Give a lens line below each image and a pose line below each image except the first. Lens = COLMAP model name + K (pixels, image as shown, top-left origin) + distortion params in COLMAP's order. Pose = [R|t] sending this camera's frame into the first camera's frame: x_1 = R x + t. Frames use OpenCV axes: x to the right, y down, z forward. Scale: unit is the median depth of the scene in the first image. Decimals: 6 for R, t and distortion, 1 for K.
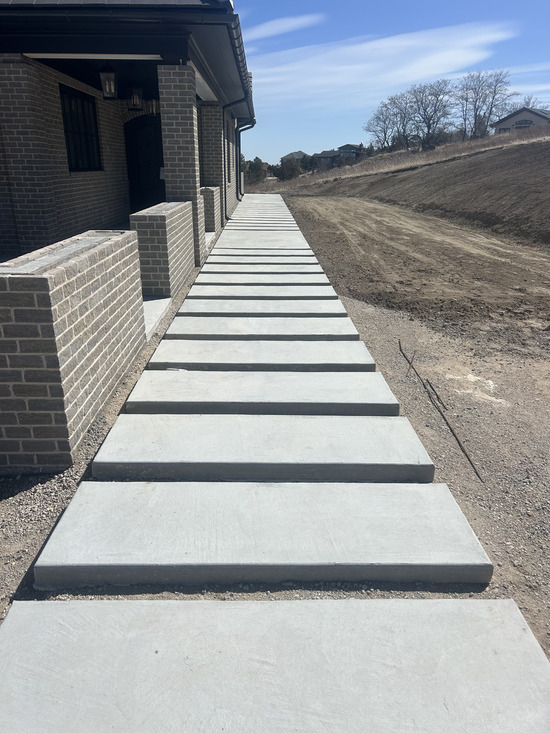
lens RADIAL K [[558.2, 0, 270.0], [0, 558.2, 370.9], [0, 0, 1]] dist [0.021432, -0.028598]
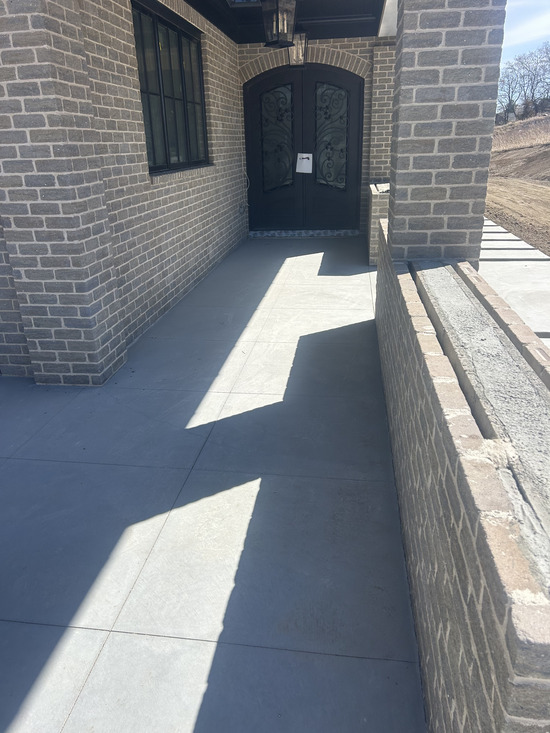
lens RADIAL K [[558.2, 0, 271.0], [0, 558.2, 360.6], [0, 0, 1]] dist [0.021432, -0.028598]
pose [[0.987888, 0.024751, -0.153185, -0.048514], [-0.021361, 0.999490, 0.023740, -0.057583], [0.153694, -0.020180, 0.987912, 0.146847]]
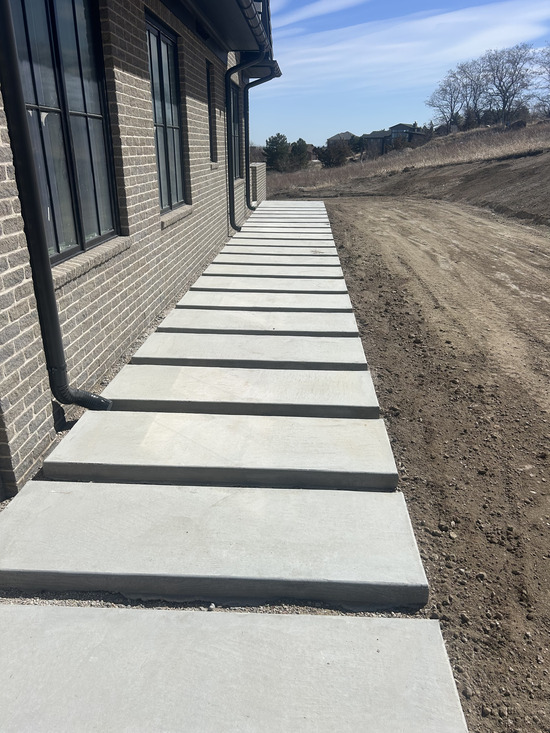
lens RADIAL K [[558.2, 0, 276.9], [0, 558.2, 366.8], [0, 0, 1]] dist [0.021432, -0.028598]
pose [[0.997886, 0.019330, -0.062047, 0.007143], [-0.017945, 0.999579, 0.022795, -0.122168], [0.062462, -0.021633, 0.997813, 0.324522]]
